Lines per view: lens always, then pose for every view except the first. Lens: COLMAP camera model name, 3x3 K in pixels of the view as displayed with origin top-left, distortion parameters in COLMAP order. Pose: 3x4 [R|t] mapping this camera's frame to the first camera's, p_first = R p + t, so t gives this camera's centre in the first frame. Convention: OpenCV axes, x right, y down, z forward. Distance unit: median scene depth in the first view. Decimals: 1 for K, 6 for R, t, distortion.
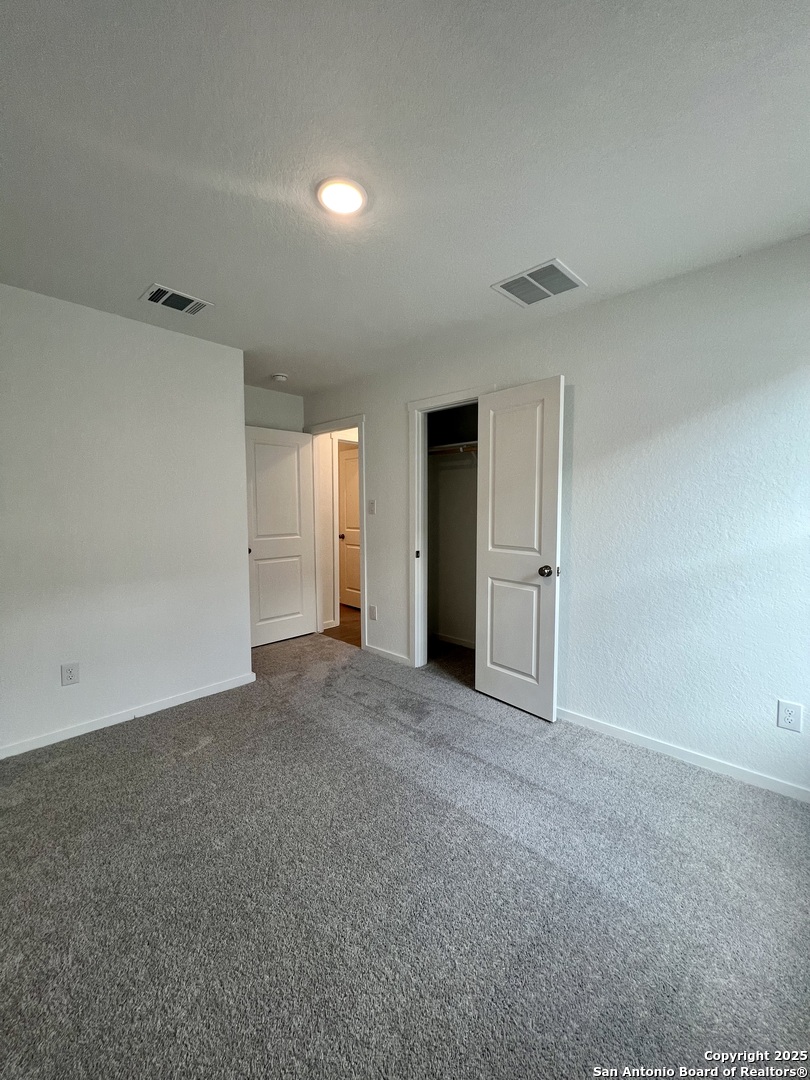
lens RADIAL K [[431.6, 0, 406.0], [0, 431.6, 538.4], [0, 0, 1]] dist [-0.003326, 0.000870]
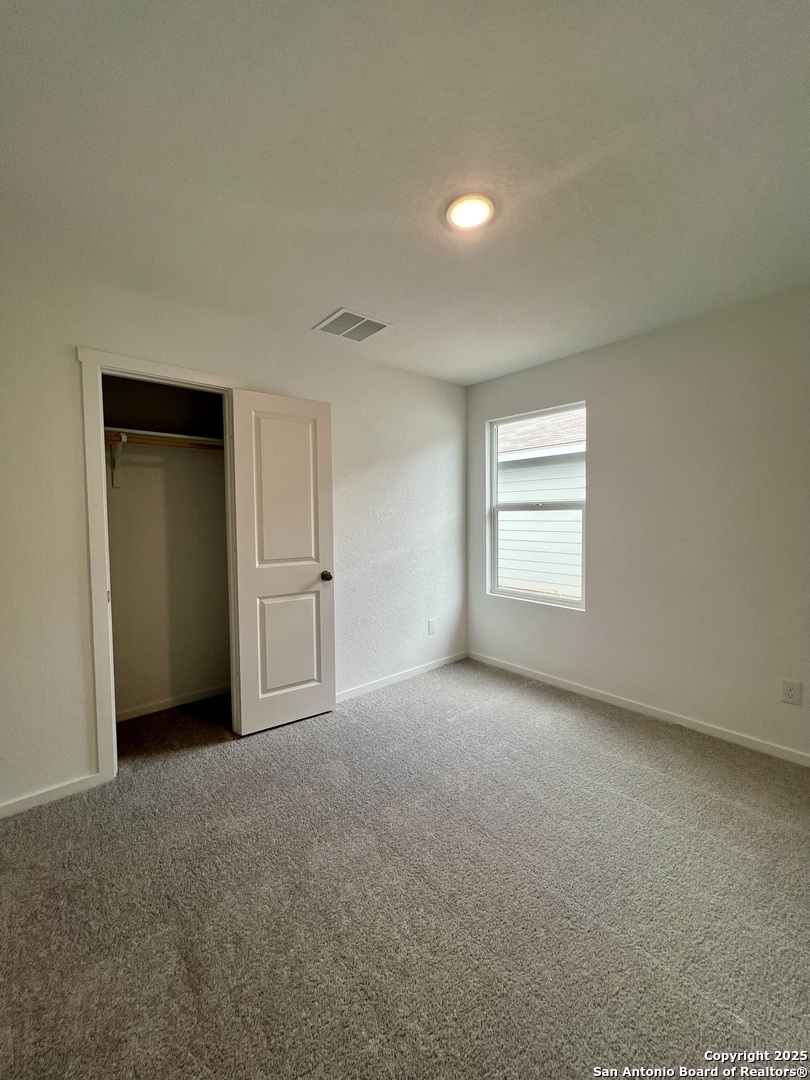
lens RADIAL K [[431.6, 0, 406.2], [0, 431.6, 534.9], [0, 0, 1]] dist [-0.003326, 0.000870]
pose [[0.084751, -0.048950, 0.995199, -0.688586], [0.081468, 0.995789, 0.042042, -0.053426], [-0.993066, 0.077514, 0.088382, 0.636021]]
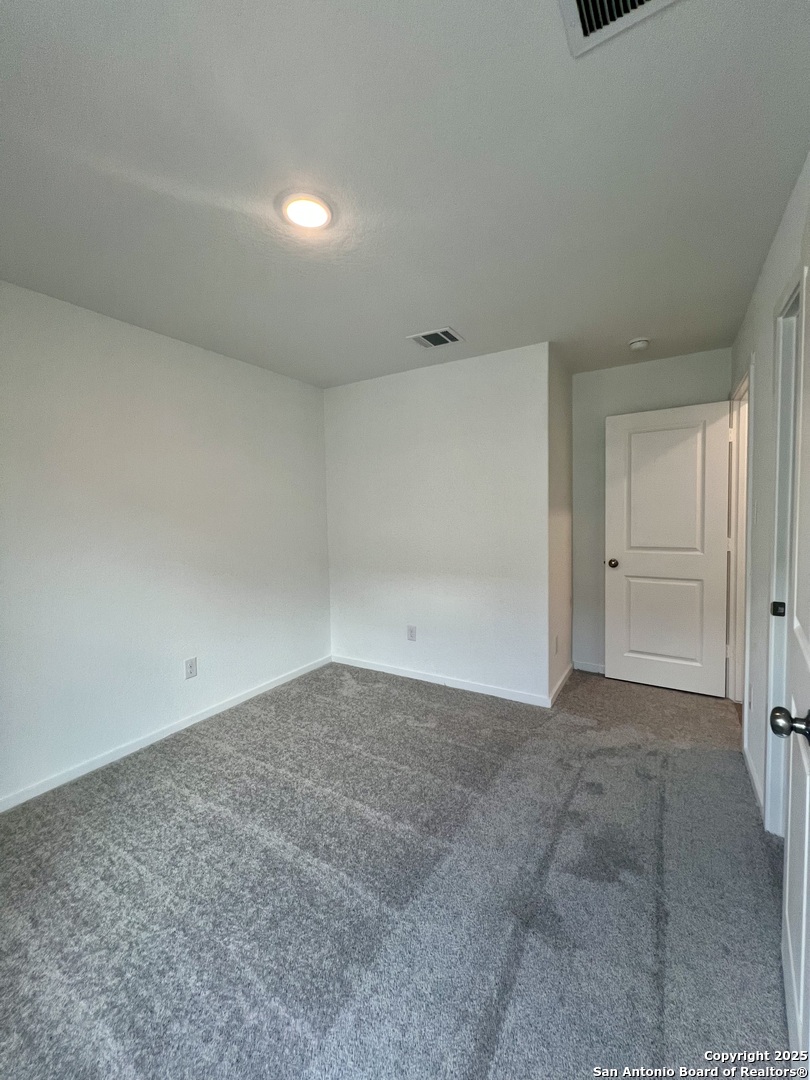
lens RADIAL K [[431.6, 0, 406.9], [0, 431.6, 537.5], [0, 0, 1]] dist [-0.003326, 0.000870]
pose [[0.211181, 0.056687, -0.975802, 0.509850], [-0.054288, 0.997456, 0.046196, -0.054775], [0.975938, 0.043219, 0.213721, 0.583740]]
